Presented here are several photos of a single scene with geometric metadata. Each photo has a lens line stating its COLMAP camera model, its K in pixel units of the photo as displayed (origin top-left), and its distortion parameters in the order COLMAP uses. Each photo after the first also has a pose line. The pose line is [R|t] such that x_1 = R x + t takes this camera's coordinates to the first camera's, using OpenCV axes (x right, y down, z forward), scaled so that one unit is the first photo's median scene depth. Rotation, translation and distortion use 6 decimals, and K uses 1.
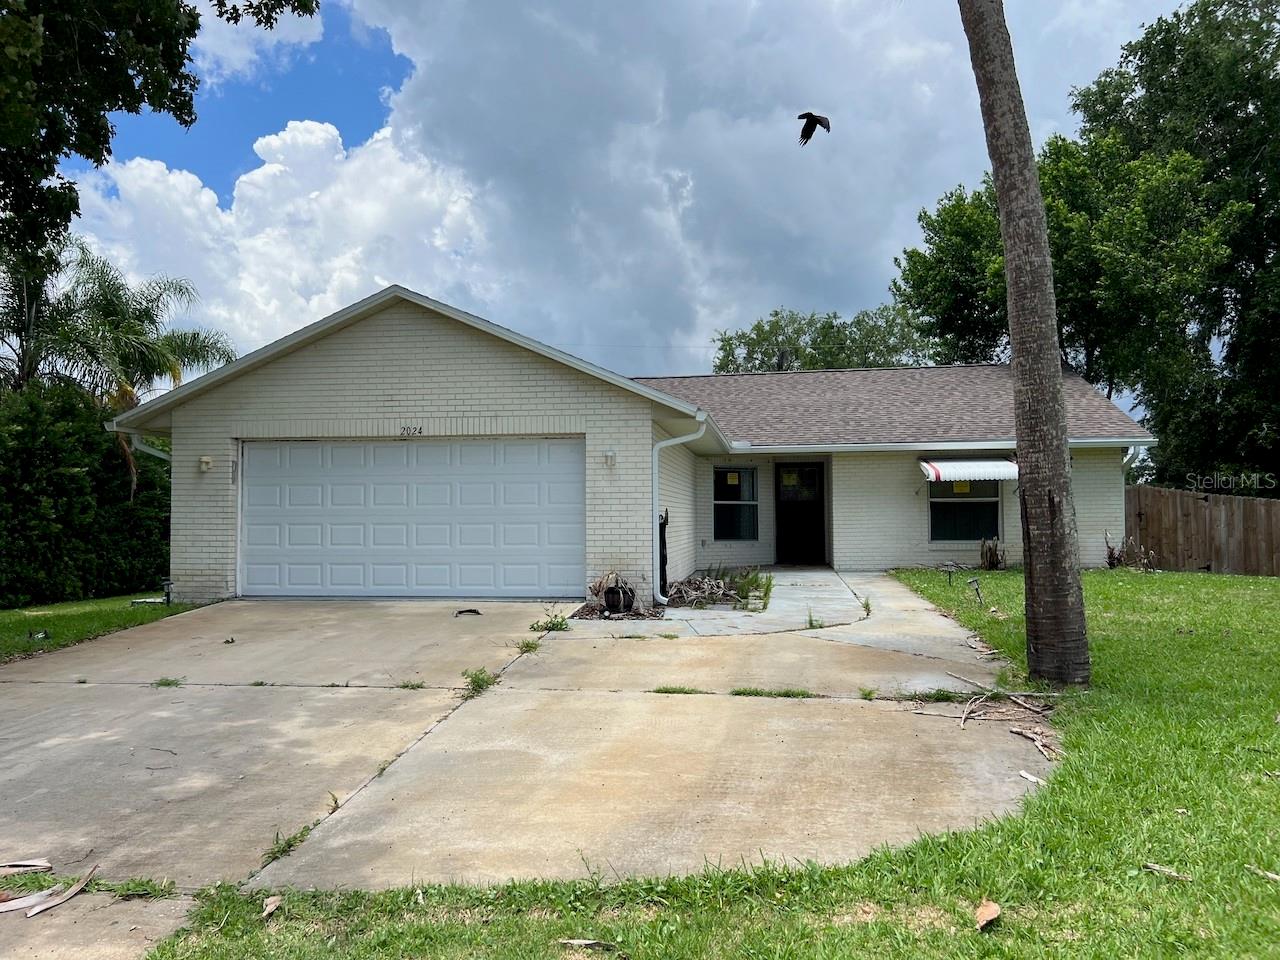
lens RADIAL K [[1004.2, 0, 640.0], [0, 1004.2, 480.0], [0, 0, 1]] dist [-0.002592, -0.001071]
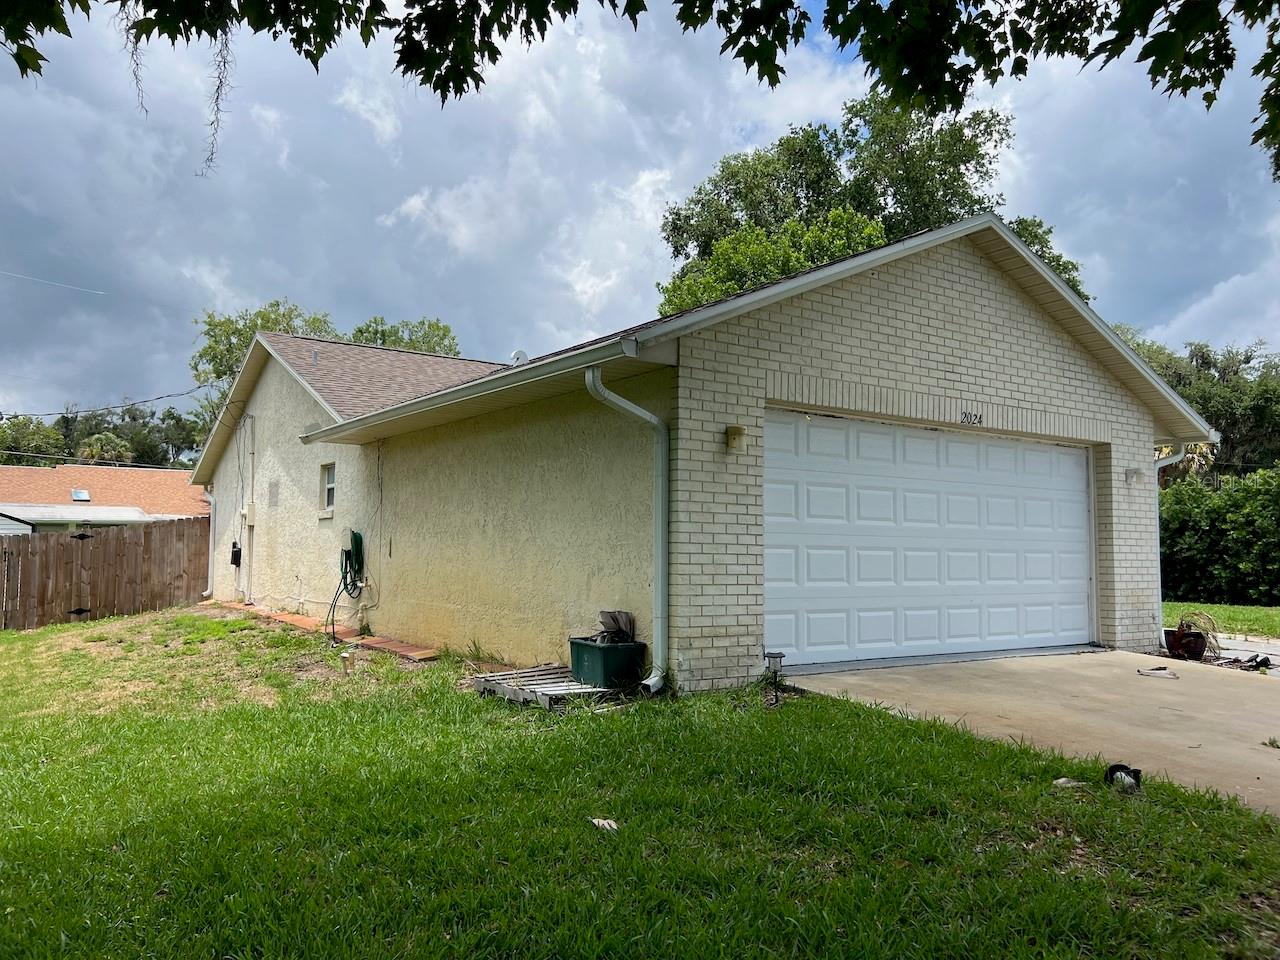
lens RADIAL K [[1004.2, 0, 640.0], [0, 1004.2, 480.0], [0, 0, 1]] dist [-0.002592, -0.001071]
pose [[0.743396, 0.066349, 0.665553, -0.849371], [-0.025077, 0.997133, -0.071394, 0.049566], [-0.668381, 0.036383, 0.742928, 0.615037]]
